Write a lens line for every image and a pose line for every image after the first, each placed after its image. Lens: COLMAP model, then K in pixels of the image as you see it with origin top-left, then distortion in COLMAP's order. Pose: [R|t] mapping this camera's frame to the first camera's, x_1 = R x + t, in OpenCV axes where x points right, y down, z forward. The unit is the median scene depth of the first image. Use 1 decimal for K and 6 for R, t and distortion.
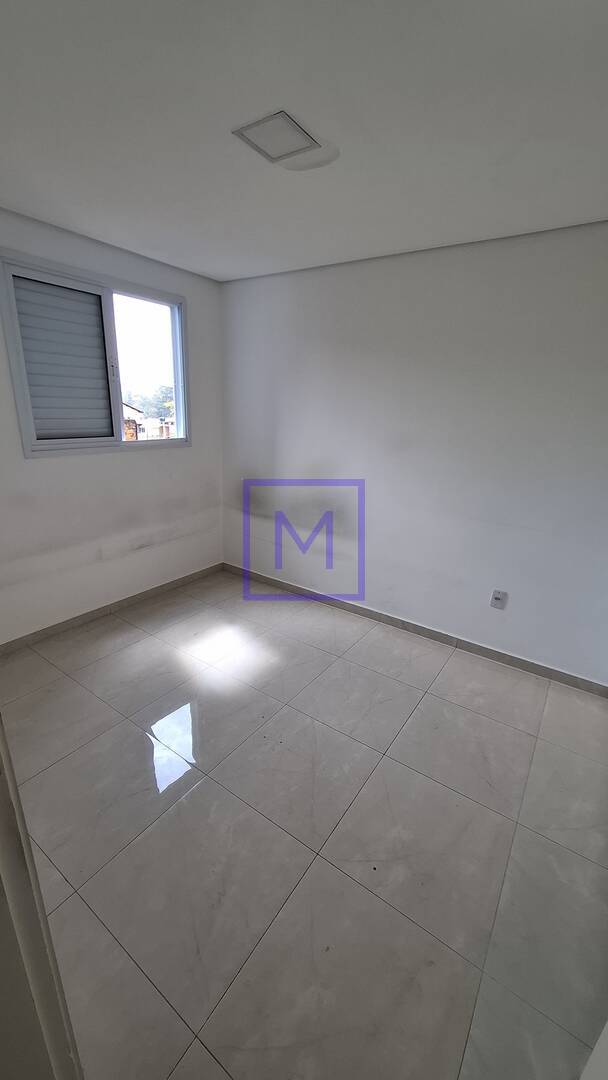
lens RADIAL K [[420.1, 0, 298.4], [0, 420.1, 538.9], [0, 0, 1]] dist [-0.018350, -0.000055]
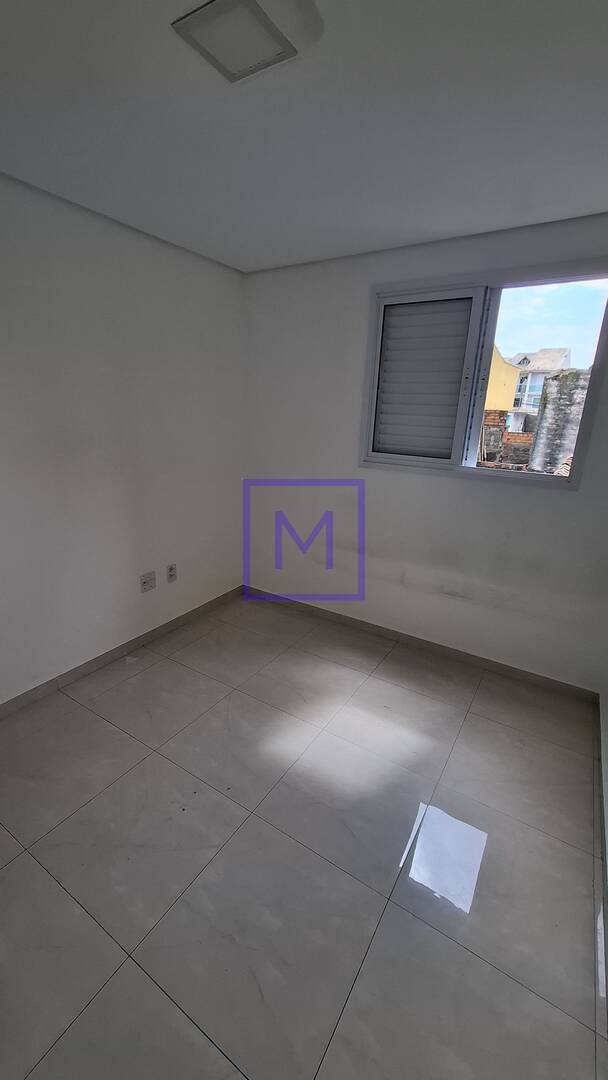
lens RADIAL K [[434.0, 0, 304.0], [0, 434.0, 540.0], [0, 0, 1]] dist [-0.010162, 0.000089]
pose [[0.056615, 0.252109, -0.966041, 0.517514], [-0.341514, 0.914115, 0.218543, -0.210024], [0.938170, 0.317544, 0.137851, 0.733583]]
